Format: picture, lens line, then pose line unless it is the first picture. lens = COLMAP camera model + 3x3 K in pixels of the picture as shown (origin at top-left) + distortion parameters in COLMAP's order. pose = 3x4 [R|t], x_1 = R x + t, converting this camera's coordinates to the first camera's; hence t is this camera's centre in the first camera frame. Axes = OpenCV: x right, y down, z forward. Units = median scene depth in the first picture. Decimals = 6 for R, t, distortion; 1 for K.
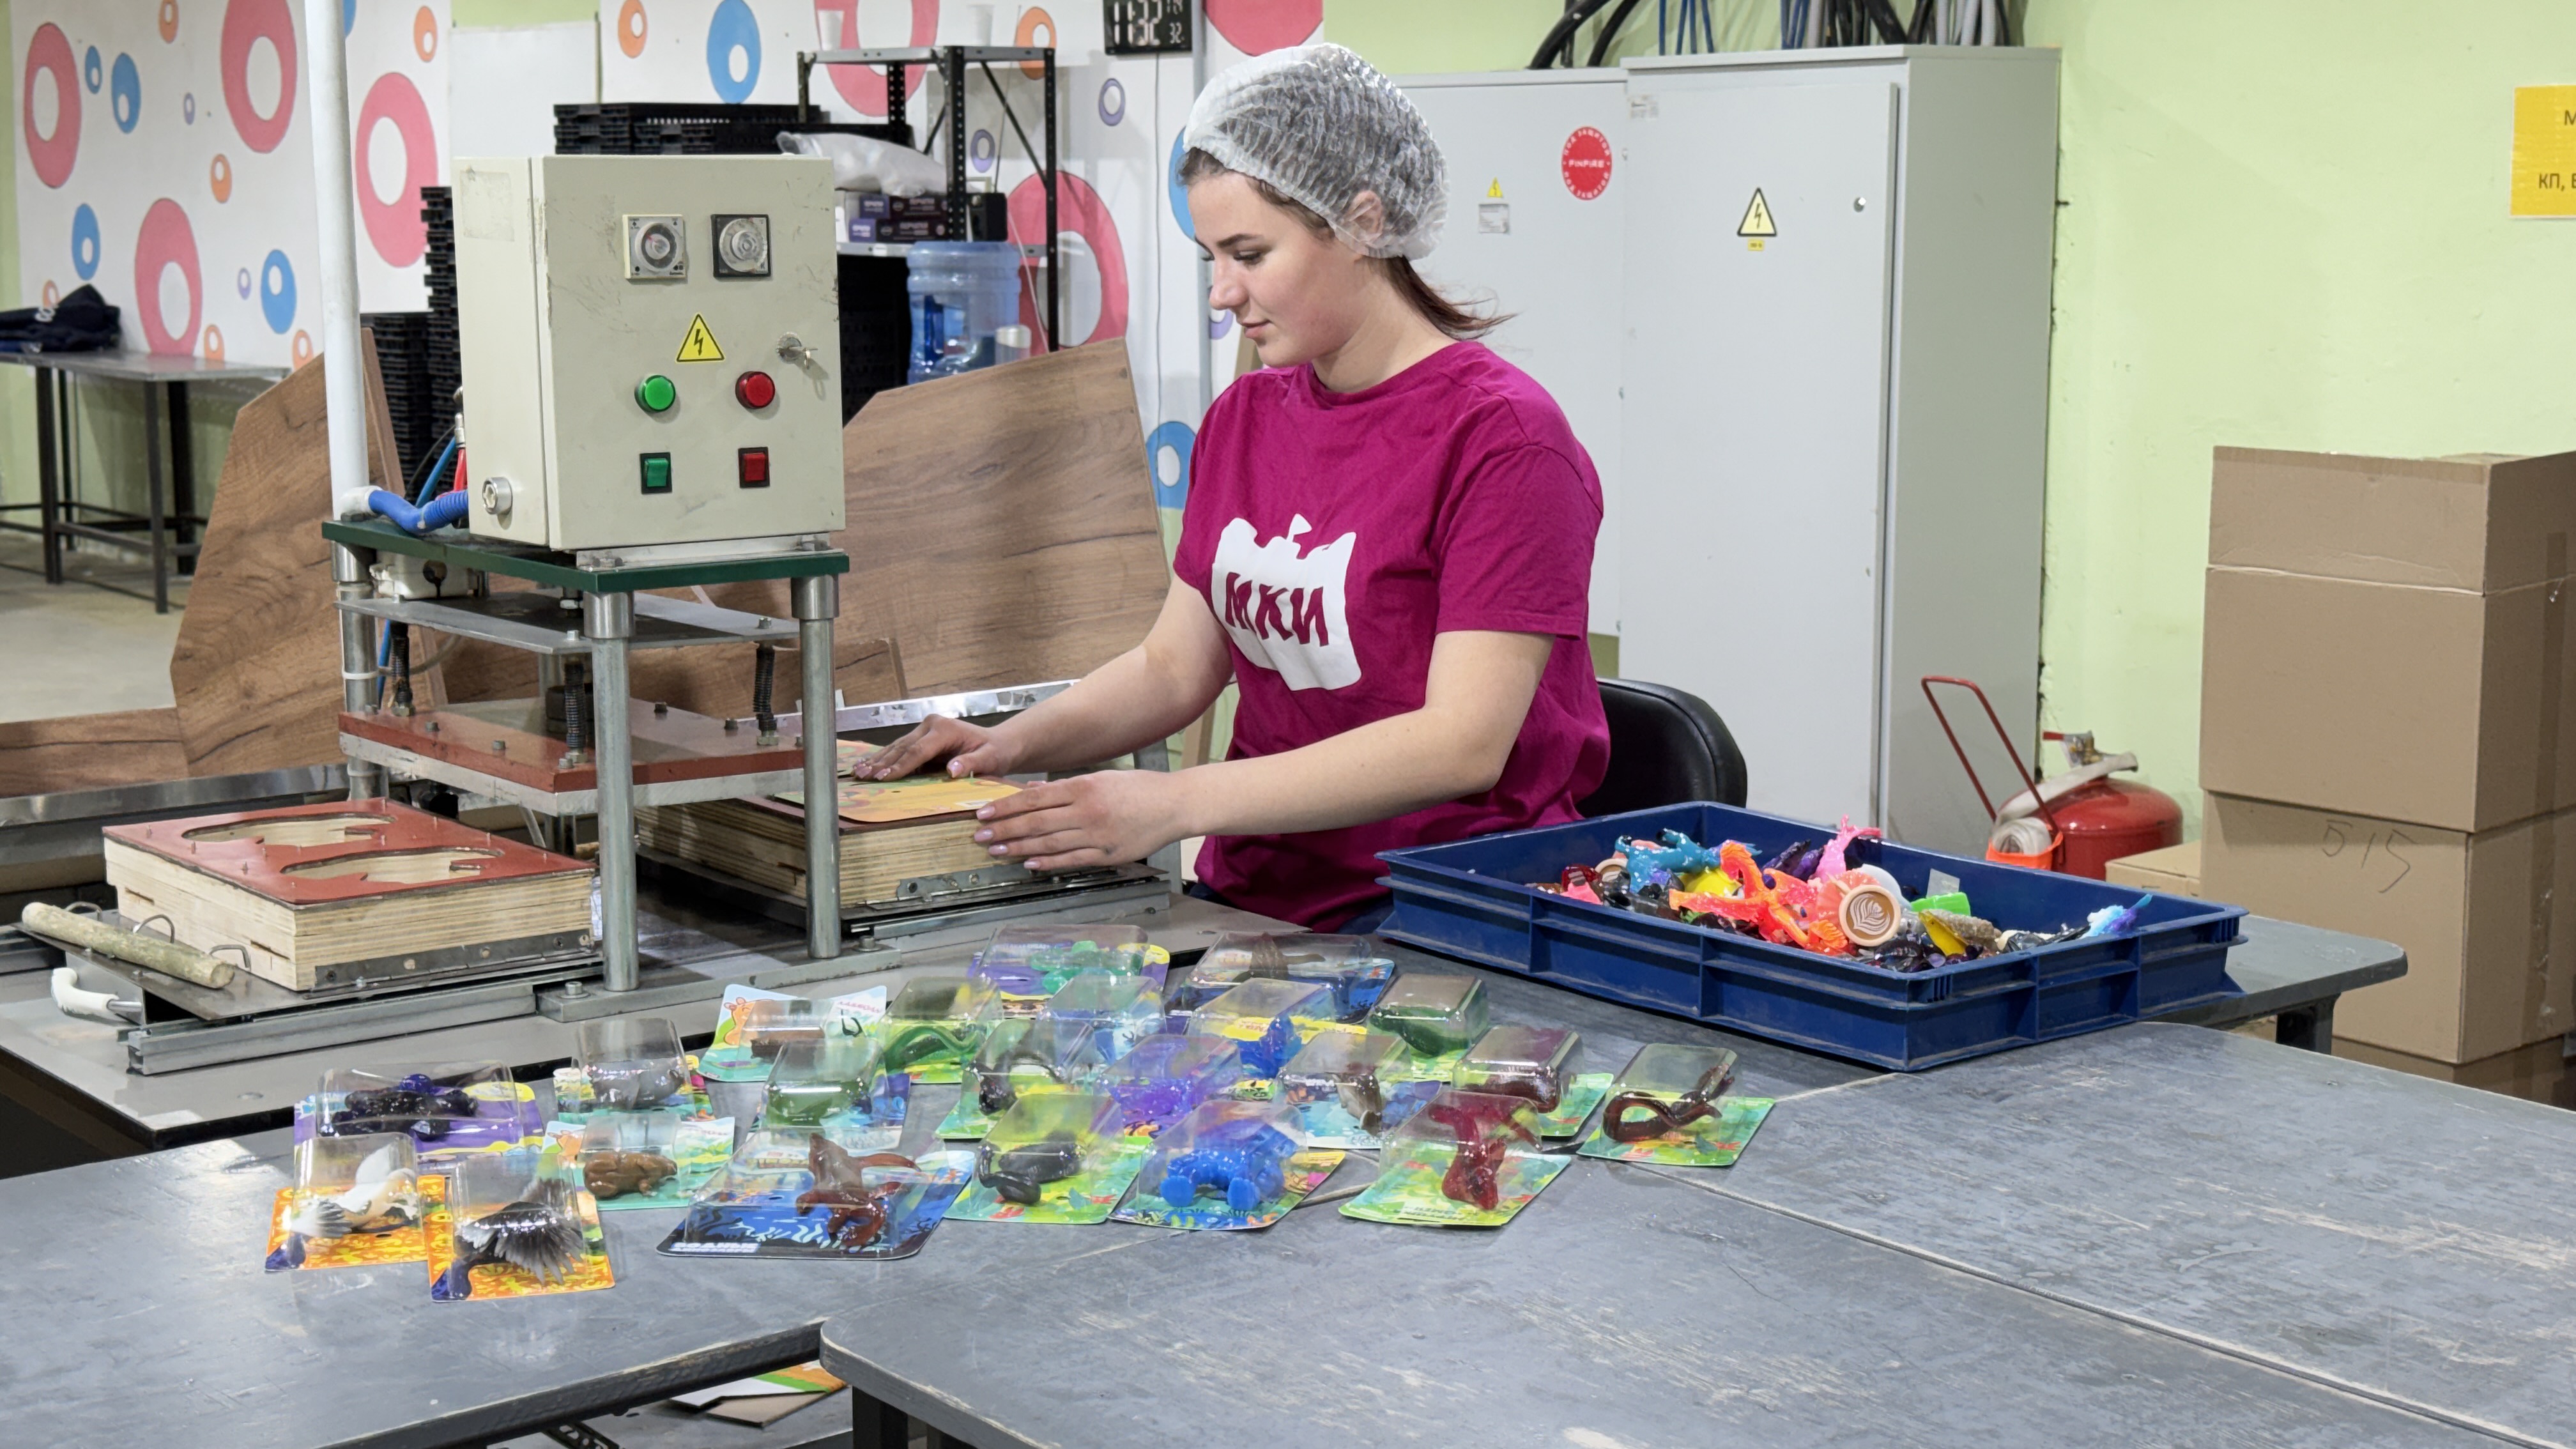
lens RADIAL K [[3480.0, 0, 1288.0], [0, 3480.0, 724.5], [0, 0, 1]] dist [0.151443, -0.010593]
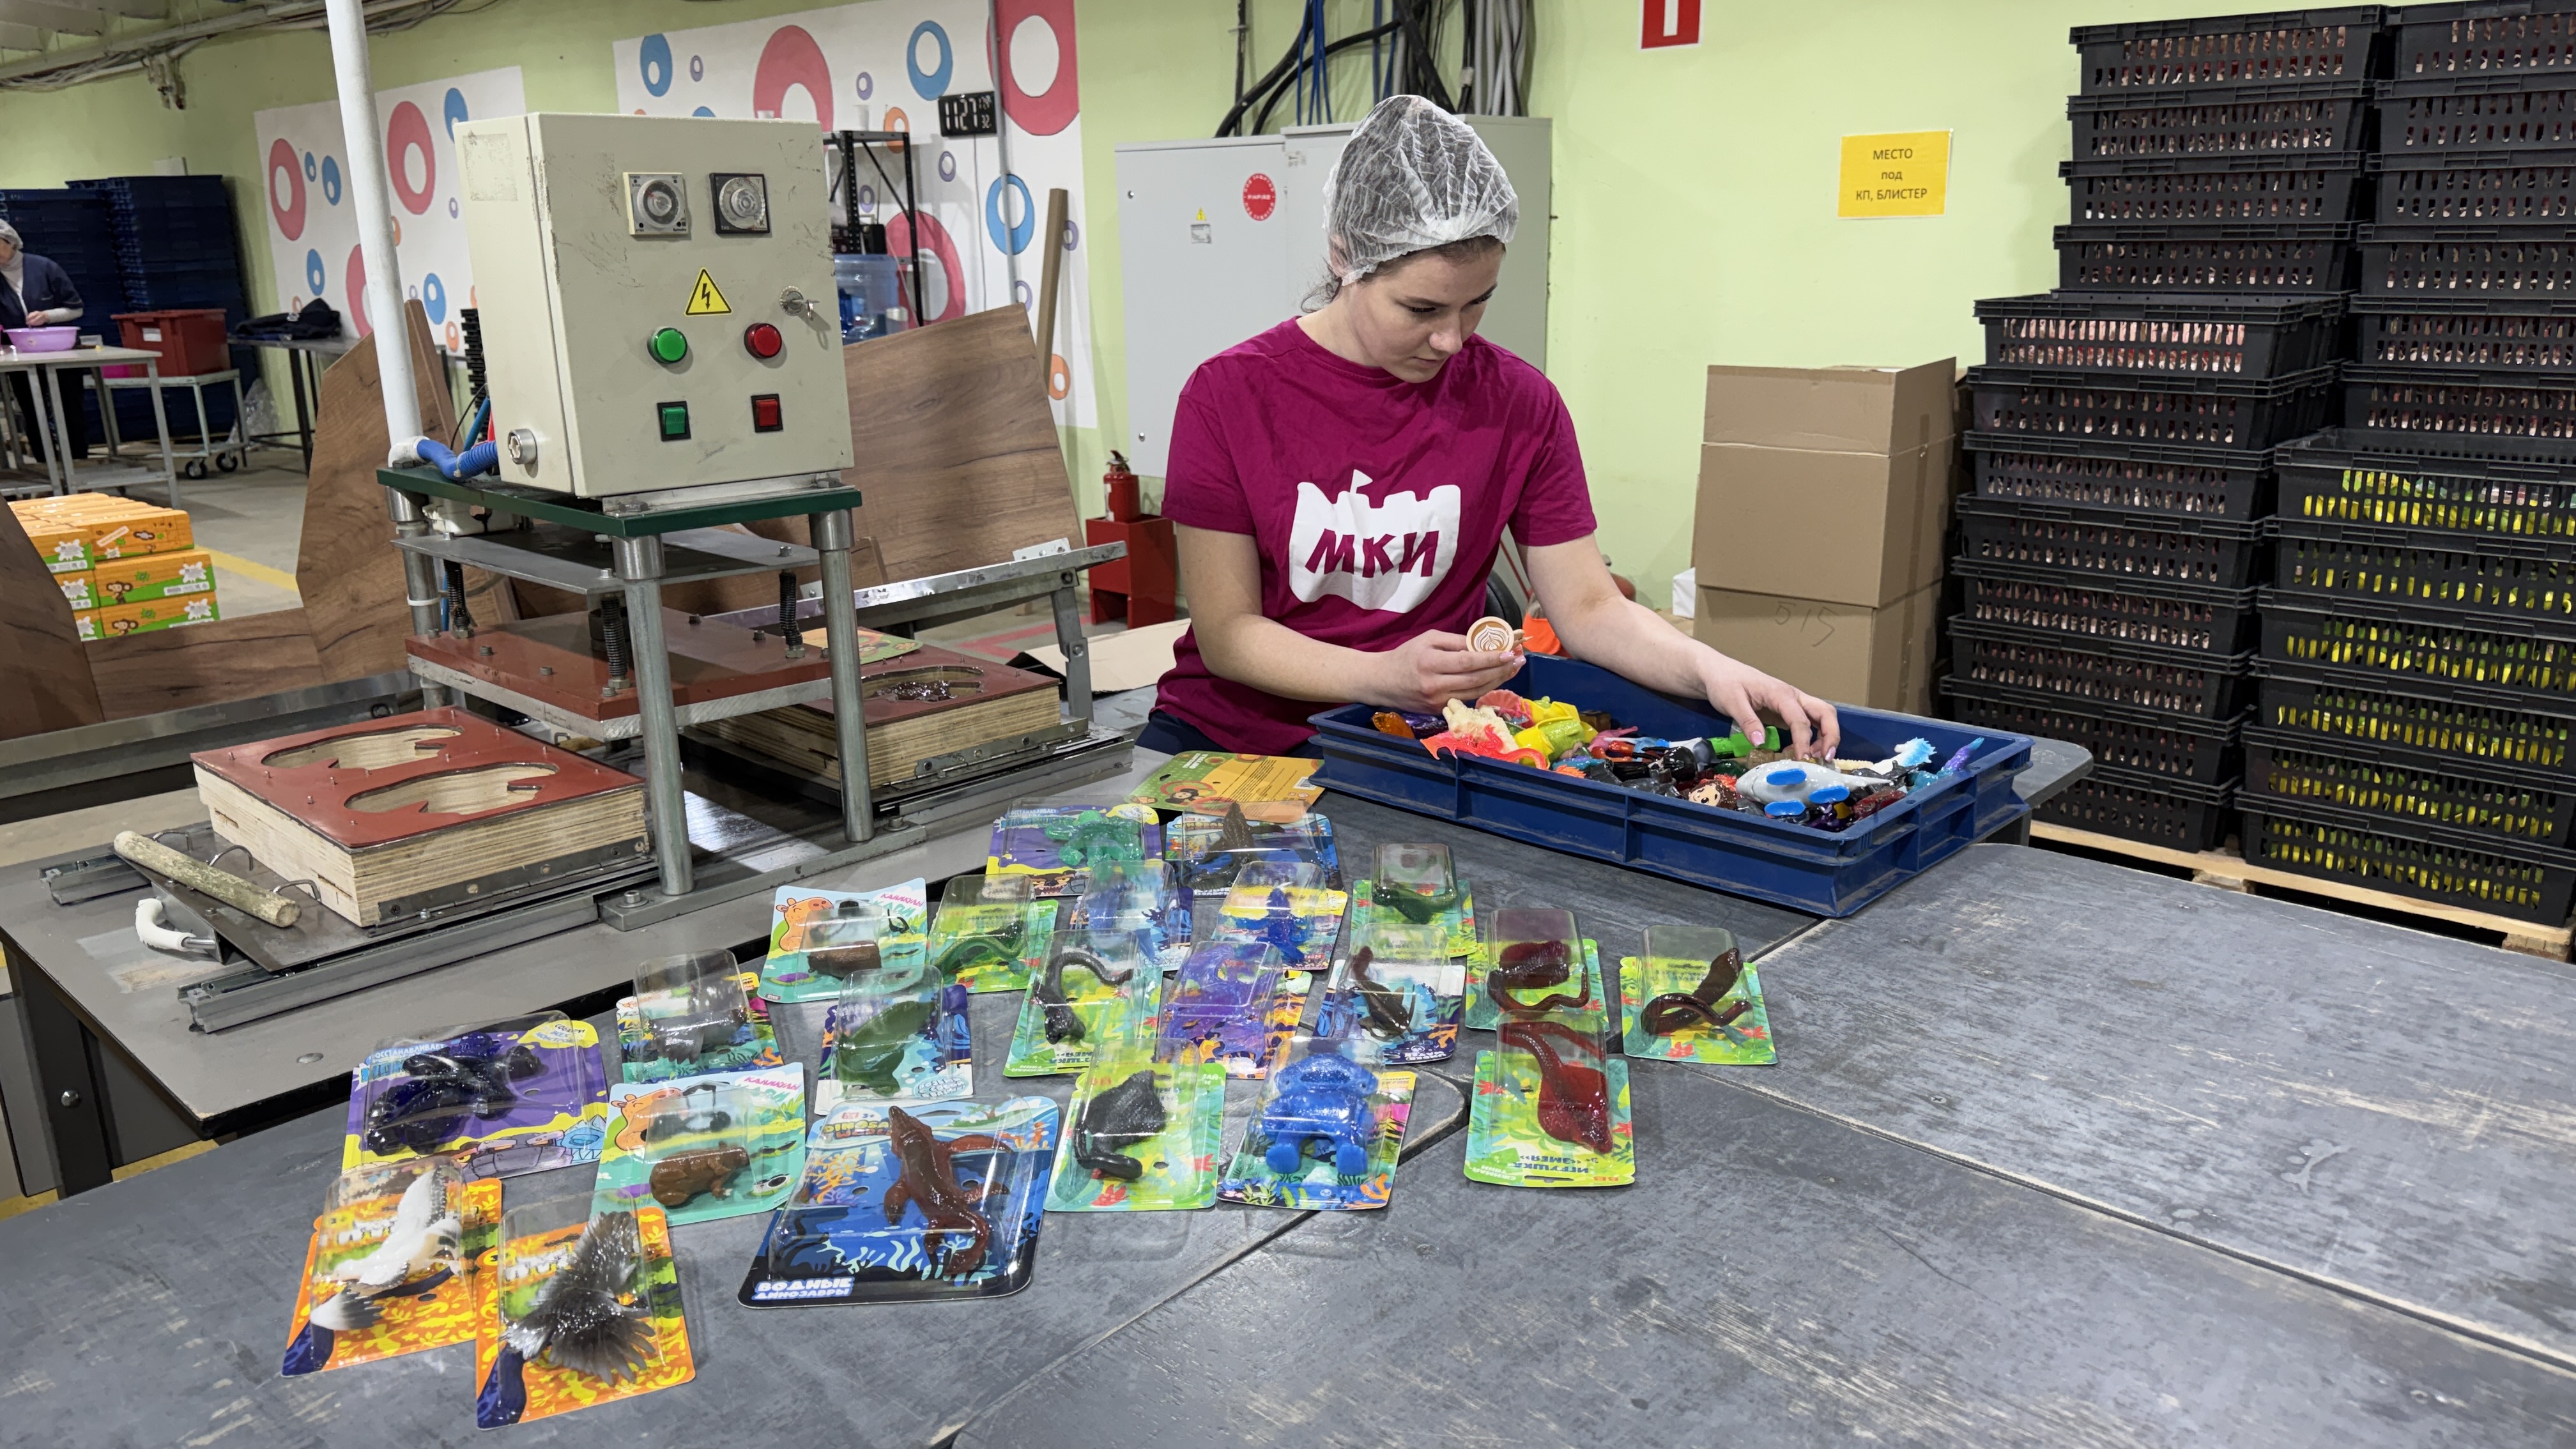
lens RADIAL K [[1798.0, 0, 1288.0], [0, 1798.0, 724.5], [0, 0, 1]] dist [0.154192, -0.281153]
pose [[0.989756, -0.051381, 0.133205, -0.073005], [0.036334, 0.992928, 0.113024, -0.035649], [-0.138070, -0.107027, 0.984623, 0.407963]]
